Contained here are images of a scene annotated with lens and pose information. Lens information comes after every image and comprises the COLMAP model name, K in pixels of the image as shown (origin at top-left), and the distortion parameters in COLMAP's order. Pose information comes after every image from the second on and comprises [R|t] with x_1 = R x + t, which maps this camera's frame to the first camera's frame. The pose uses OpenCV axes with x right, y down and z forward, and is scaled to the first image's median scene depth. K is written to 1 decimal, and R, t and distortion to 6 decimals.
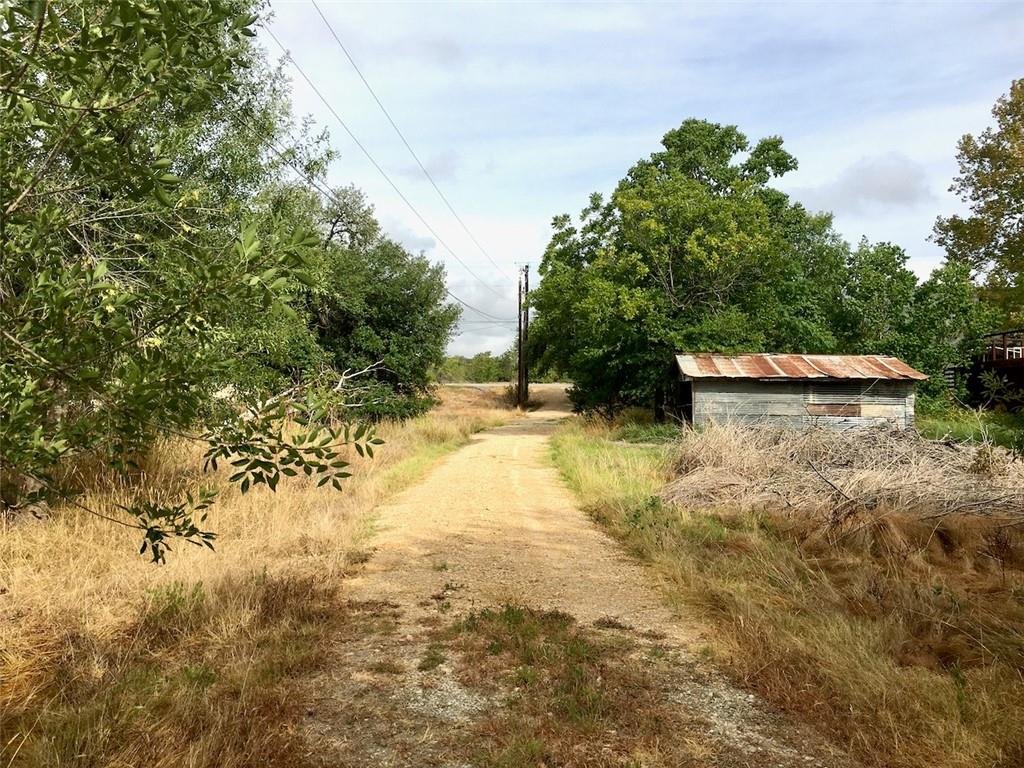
lens RADIAL K [[864.6, 0, 512.0], [0, 864.6, 384.0], [0, 0, 1]] dist [0.144270, -0.000507]
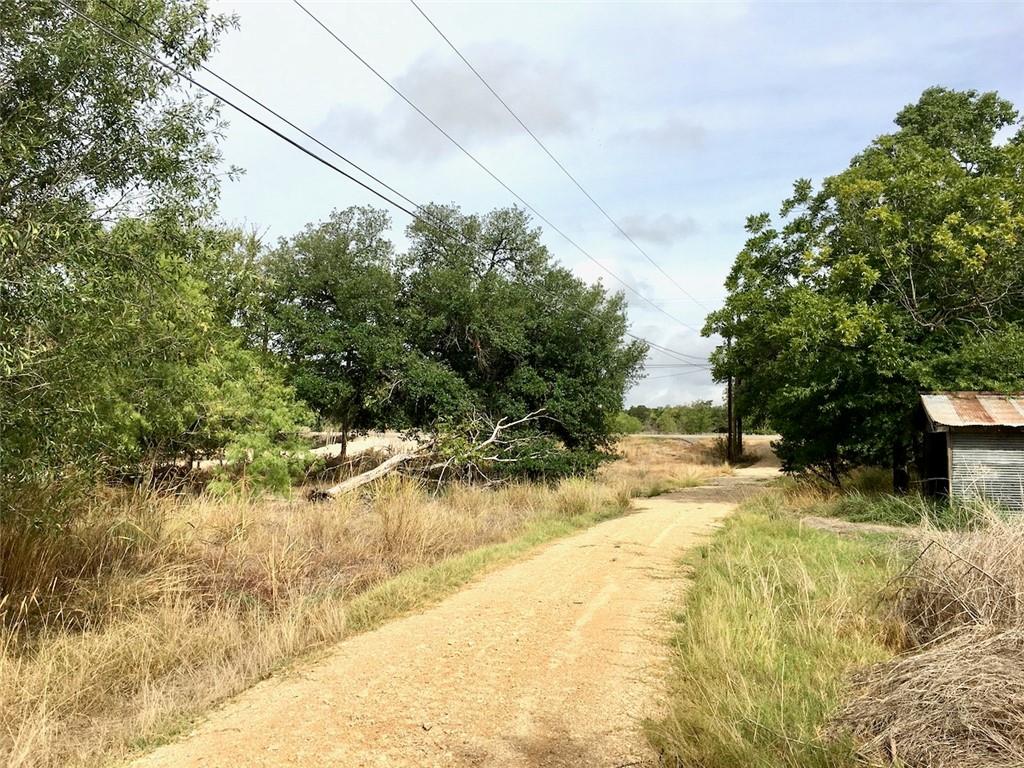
lens RADIAL K [[854.2, 0, 511.0], [0, 854.2, 404.4], [0, 0, 1]] dist [-0.005115, -0.007714]
pose [[0.963635, -0.005113, -0.267174, 0.049148], [-0.004369, 0.999382, -0.034883, -0.000544], [0.267187, 0.034782, 0.963017, 0.230686]]
